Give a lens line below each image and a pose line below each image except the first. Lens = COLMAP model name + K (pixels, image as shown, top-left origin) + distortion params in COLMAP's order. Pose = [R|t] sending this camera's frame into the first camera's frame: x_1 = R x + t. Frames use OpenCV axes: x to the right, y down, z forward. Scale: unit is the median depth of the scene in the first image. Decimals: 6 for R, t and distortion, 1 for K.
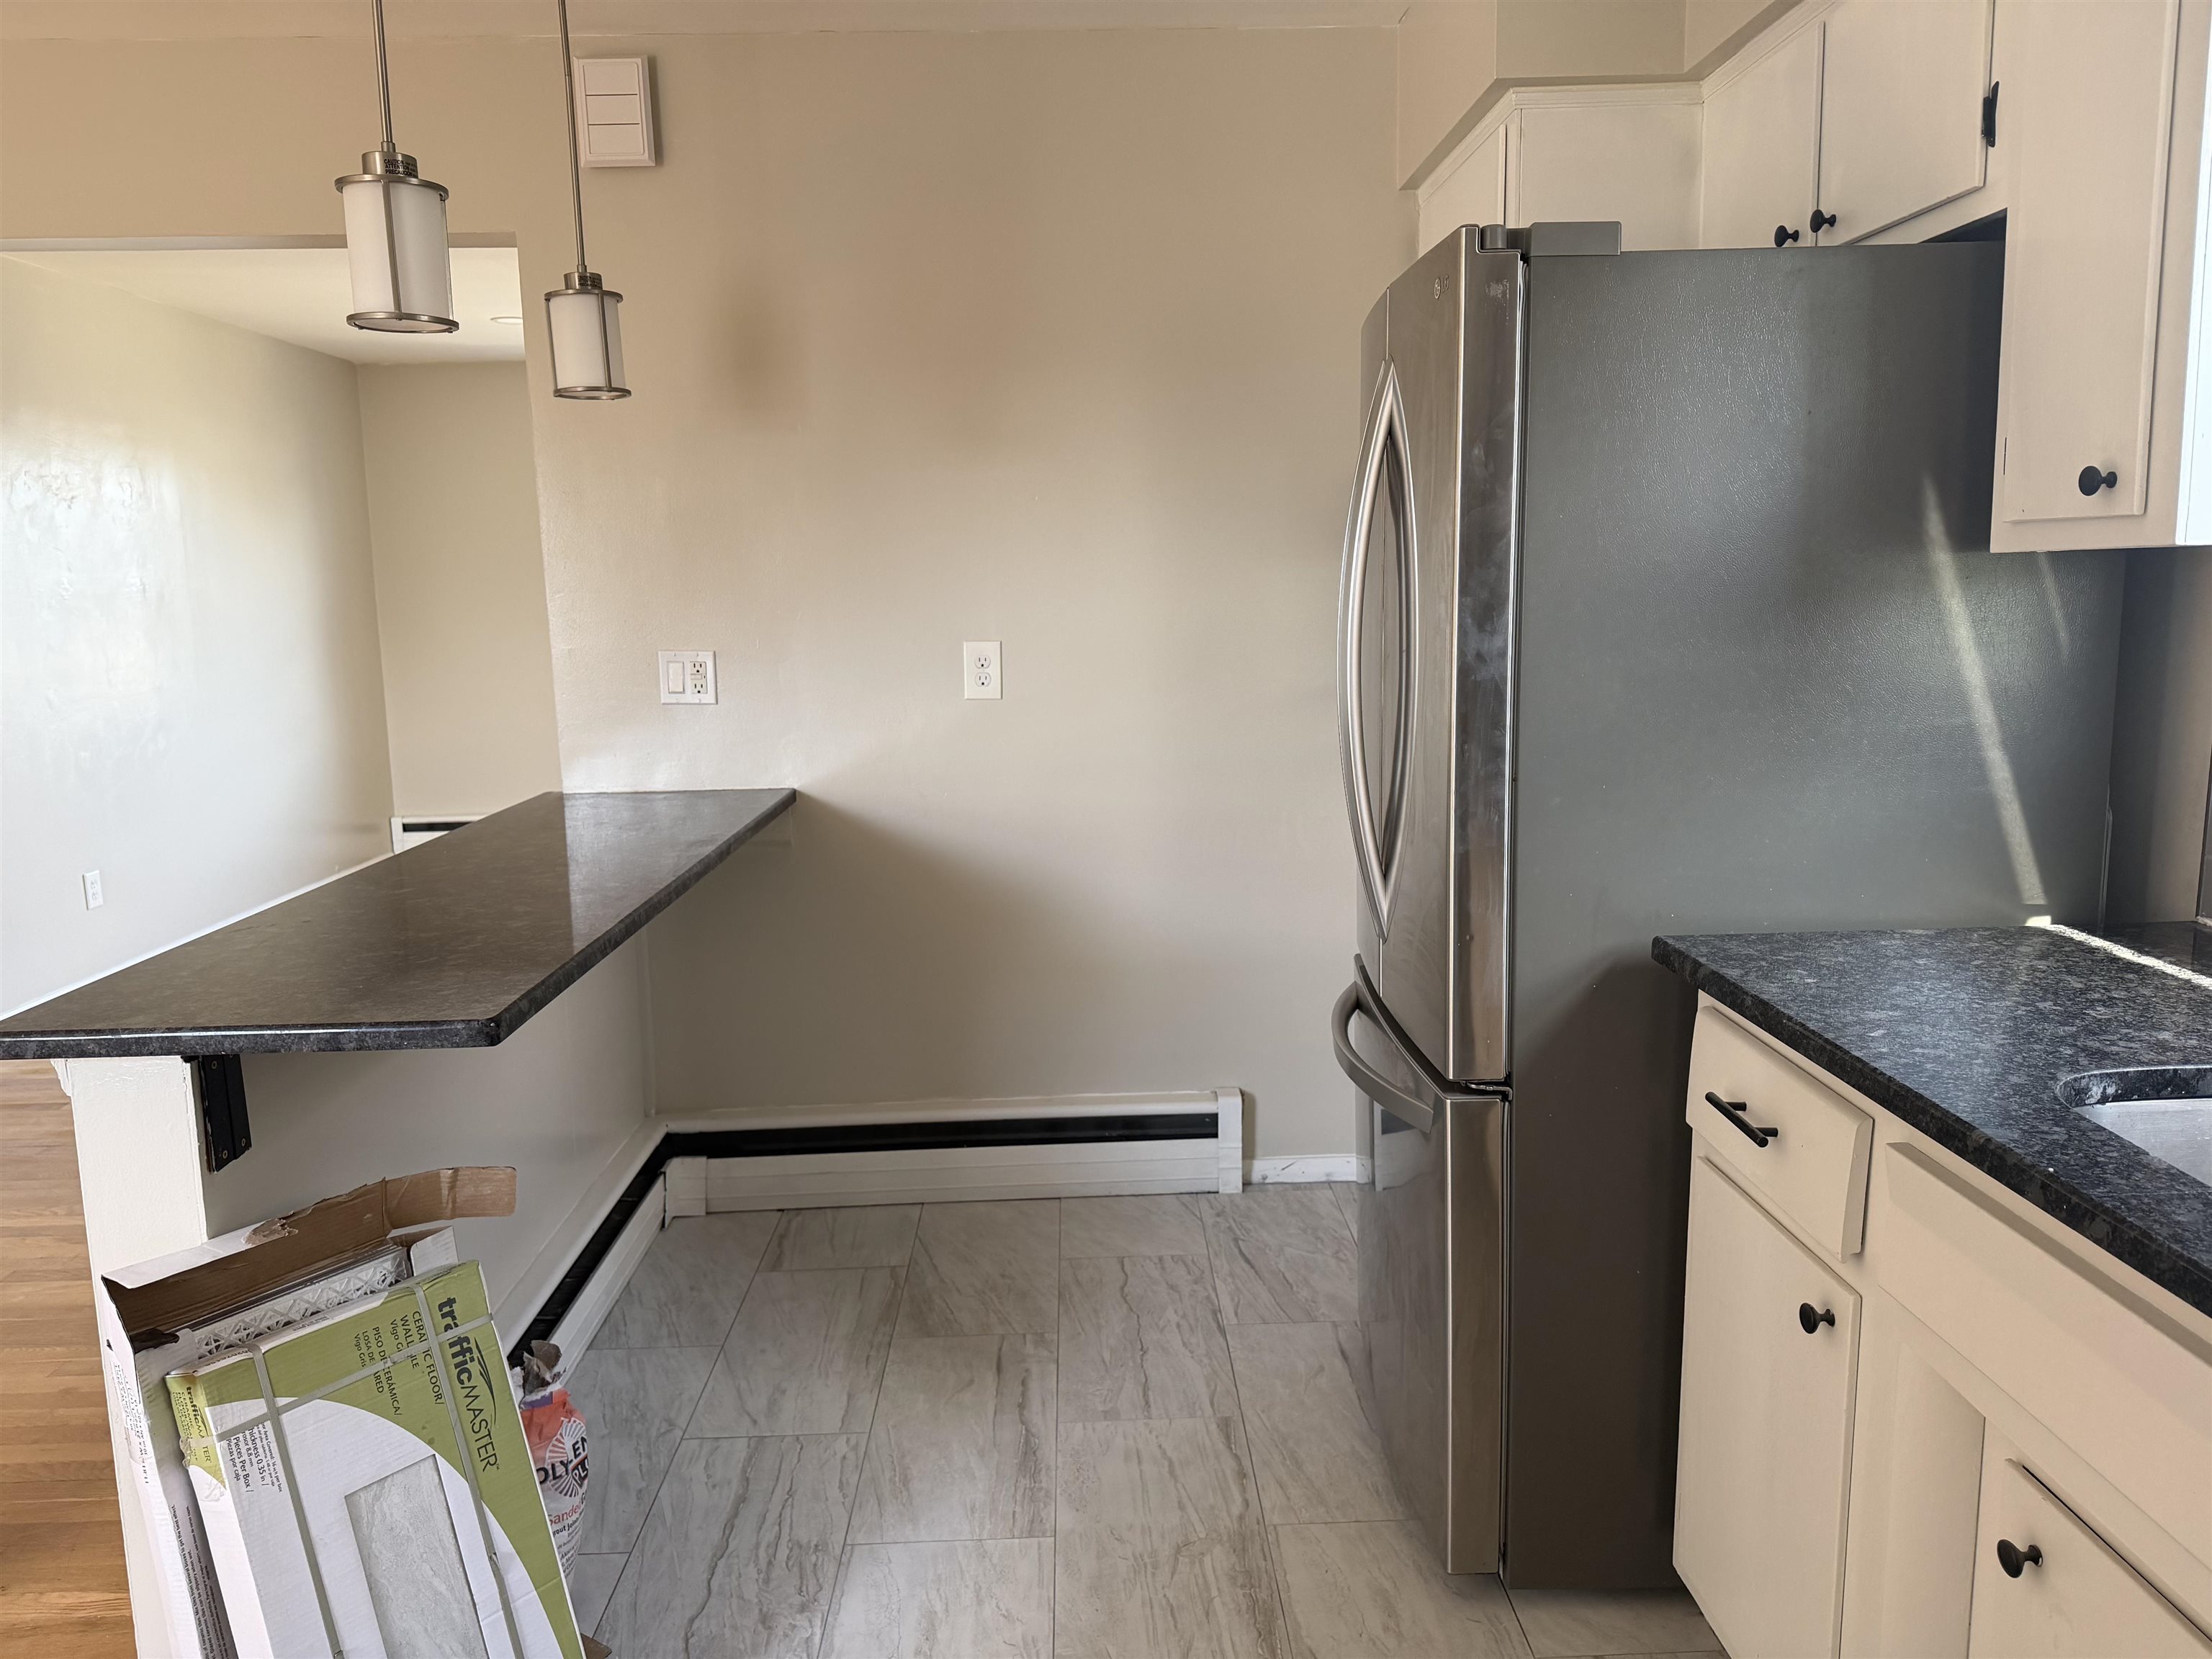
lens RADIAL K [[1553.7, 0, 1095.4], [0, 1553.7, 827.9], [0, 0, 1]] dist [0.101830, -0.140235]
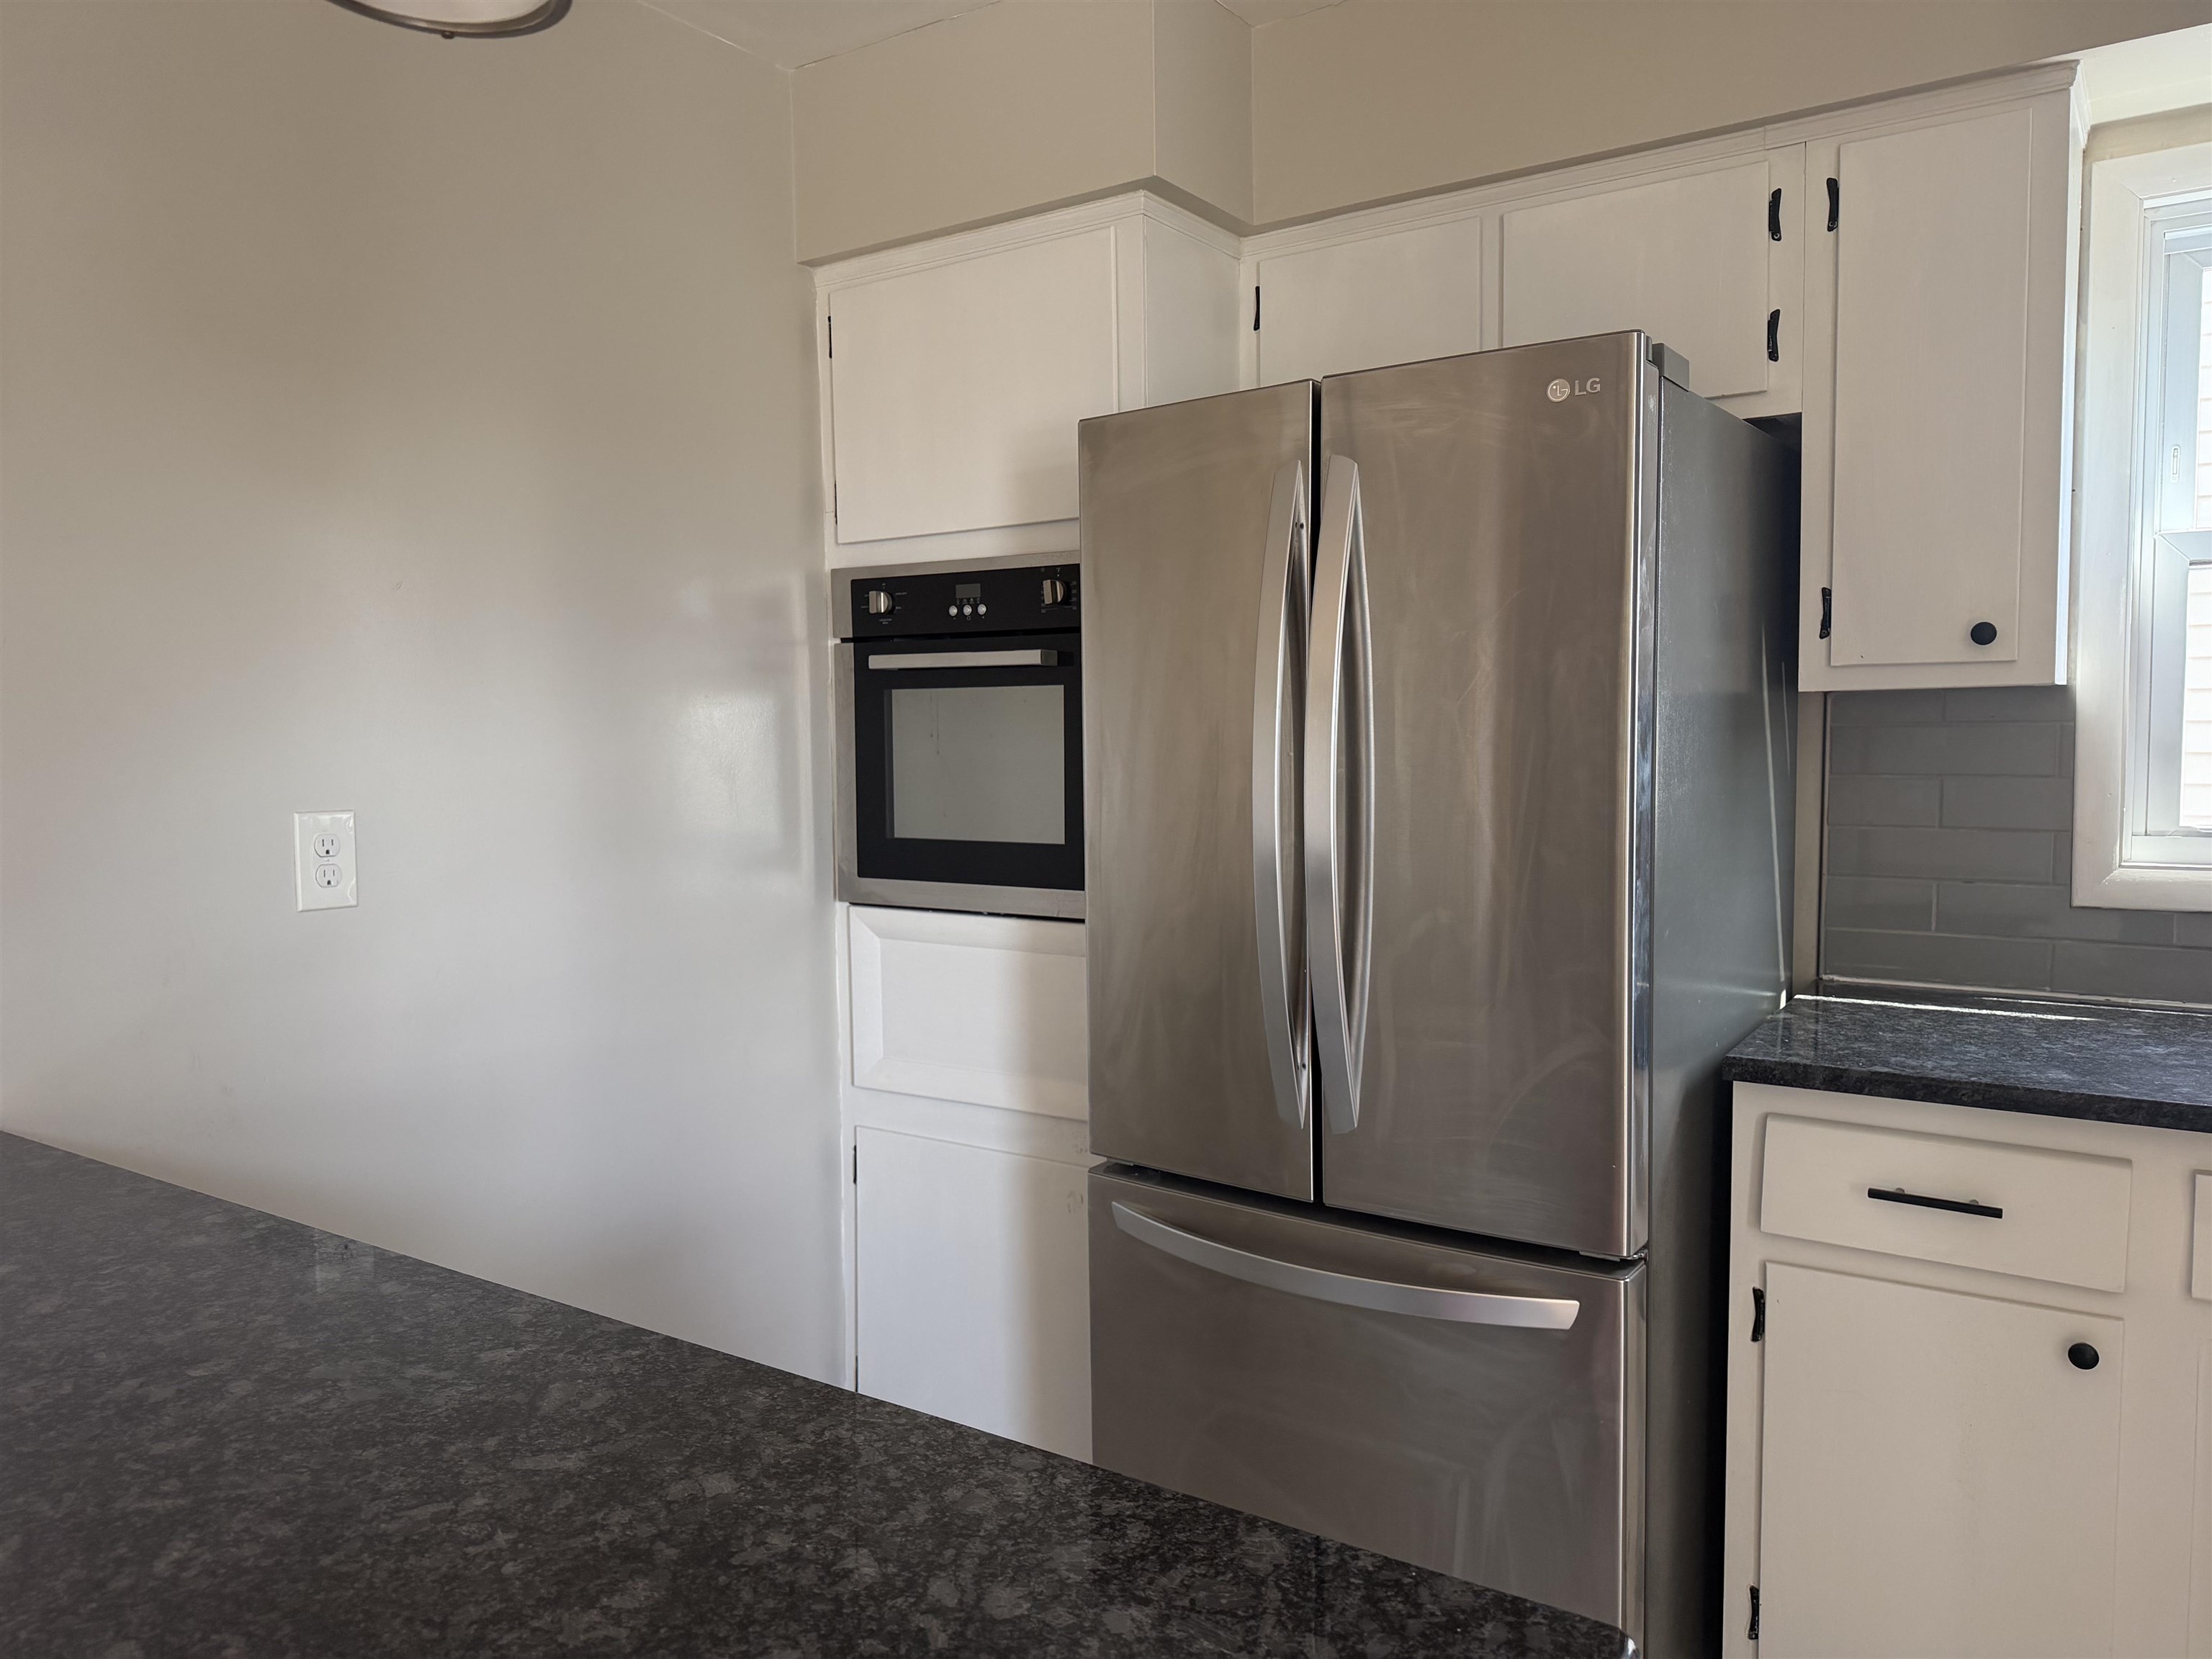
lens RADIAL K [[1537.9, 0, 1109.4], [0, 1537.9, 834.9], [0, 0, 1]] dist [0.077378, -0.095823]
pose [[0.570513, -0.050475, 0.819736, -0.394759], [0.133045, 0.990606, -0.031599, -0.052581], [-0.810441, 0.127090, 0.571869, 0.411715]]
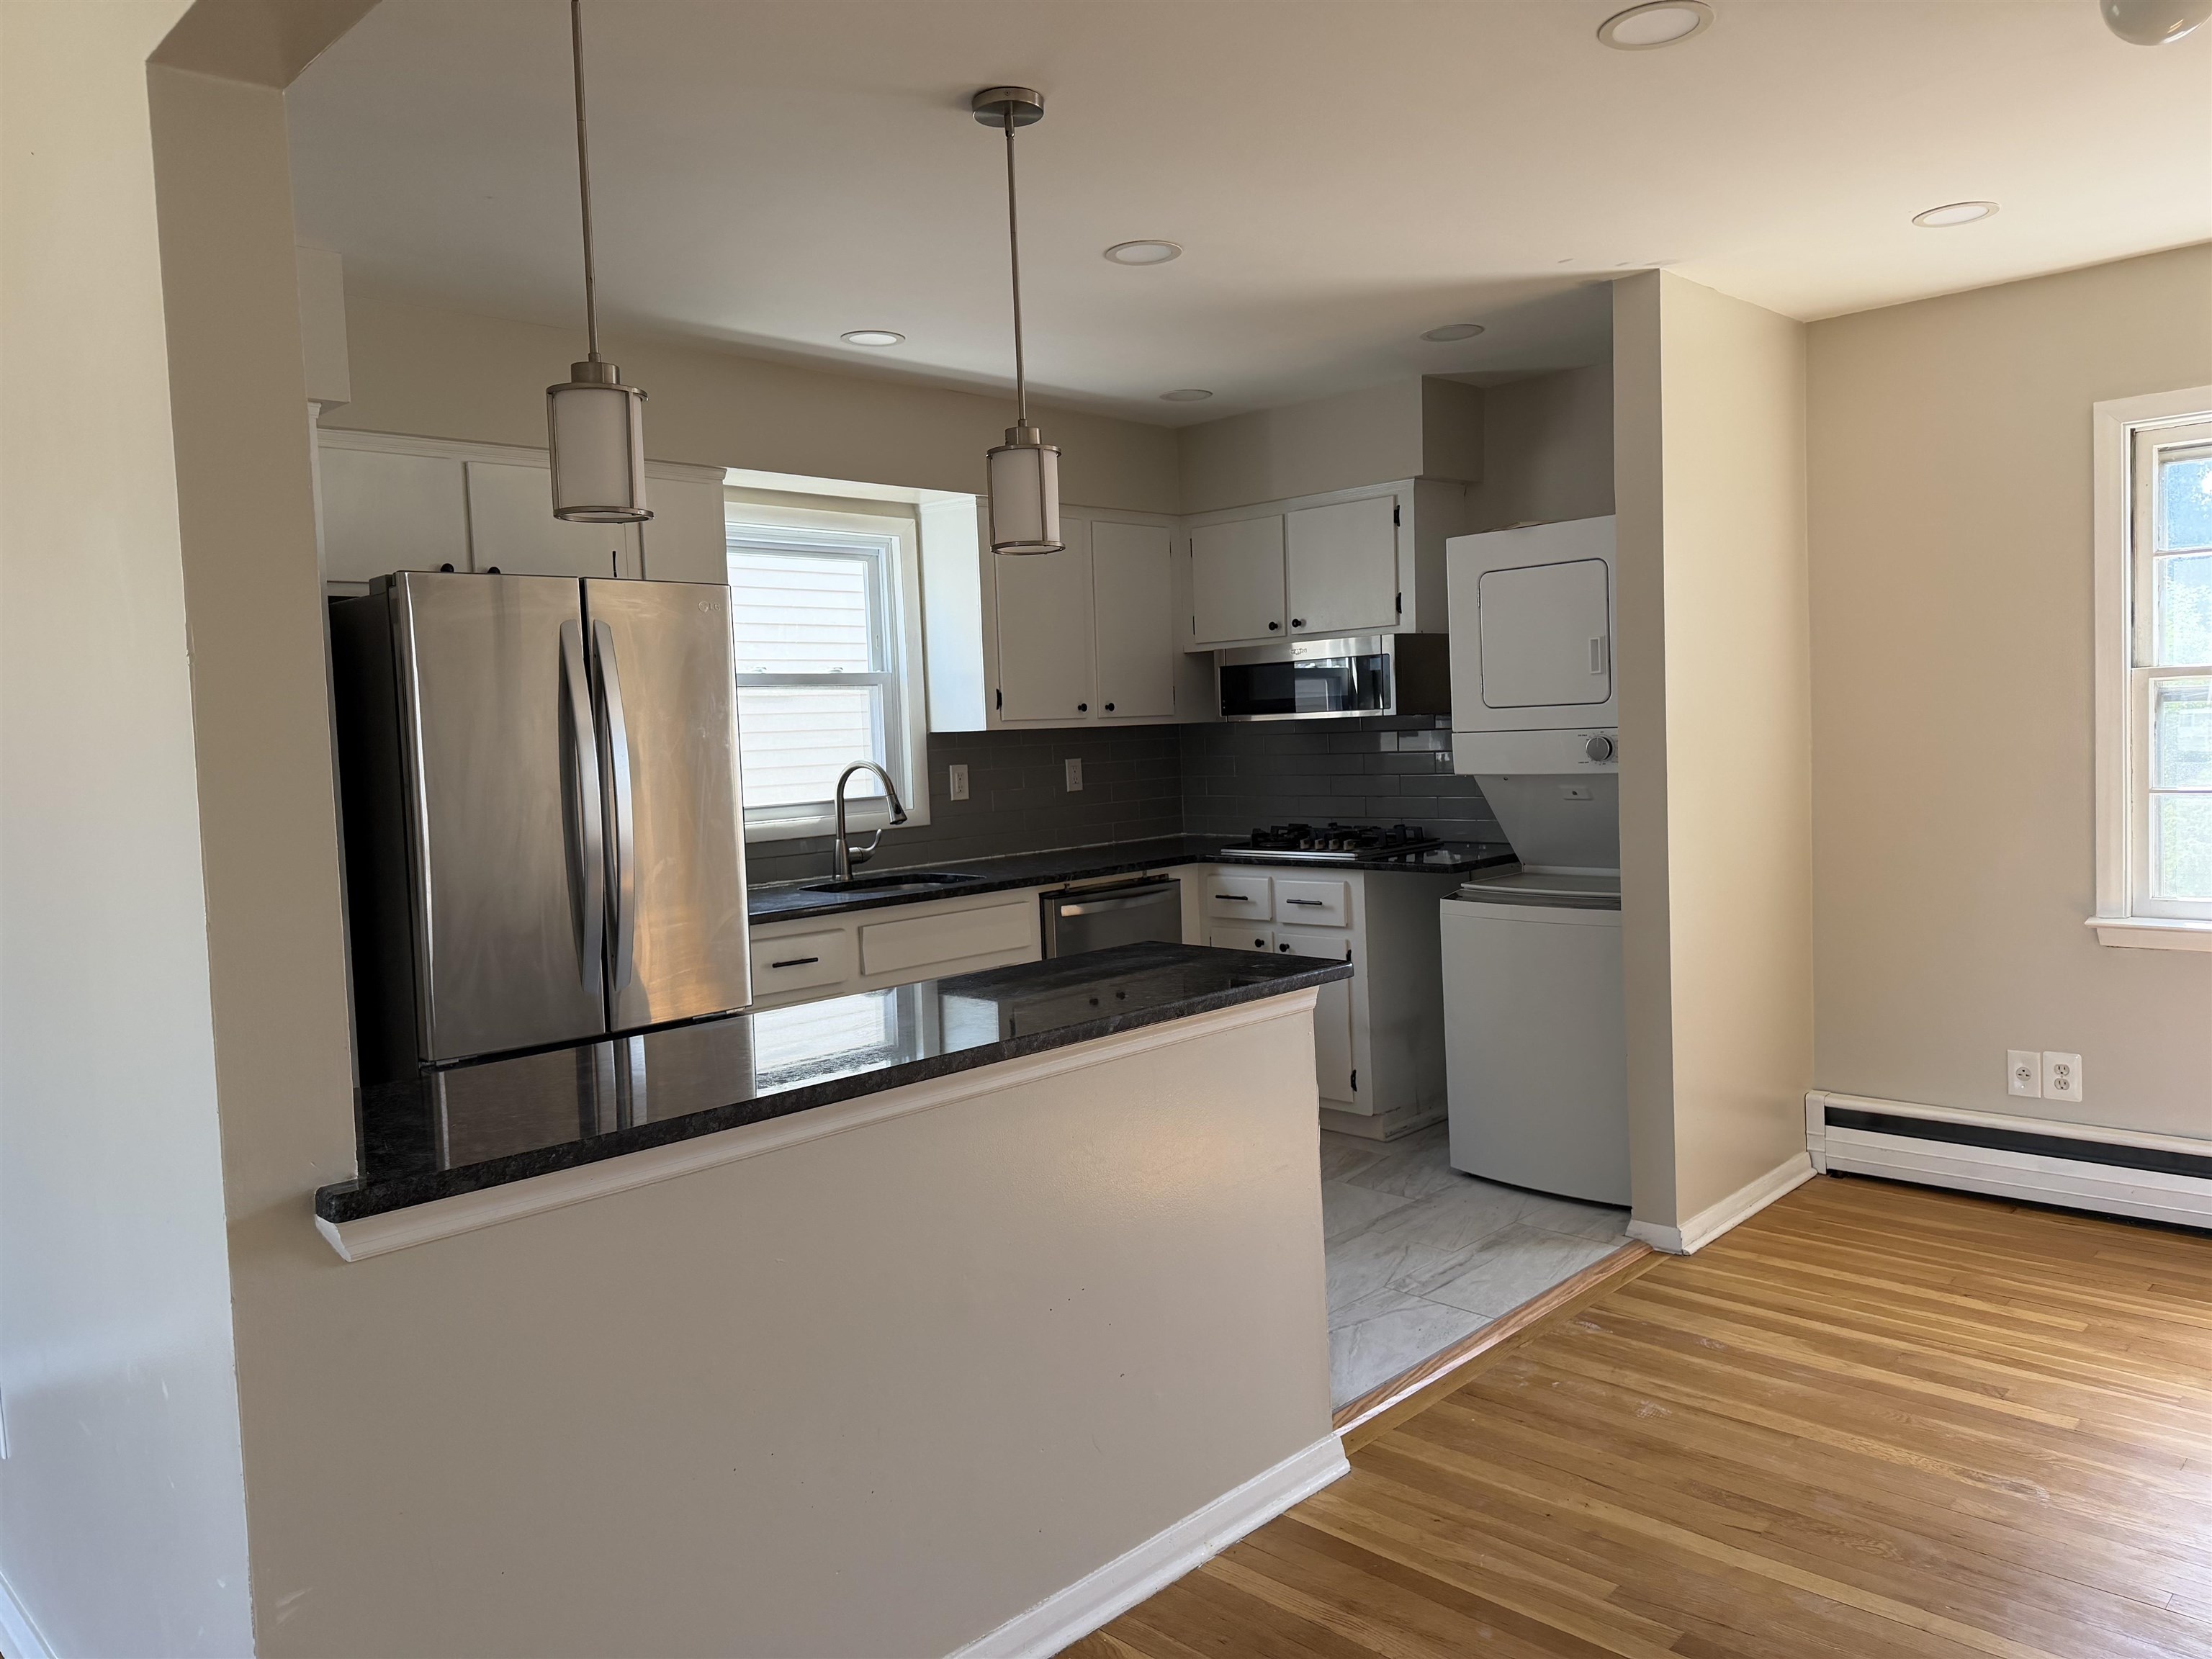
lens RADIAL K [[1535.8, 0, 1114.9], [0, 1535.8, 820.1], [0, 0, 1]] dist [0.126848, -0.184269]
pose [[-0.699514, -0.001652, 0.714617, -0.876466], [0.160776, 0.973997, 0.159630, -0.177190], [-0.696298, 0.226557, -0.681059, 1.155001]]
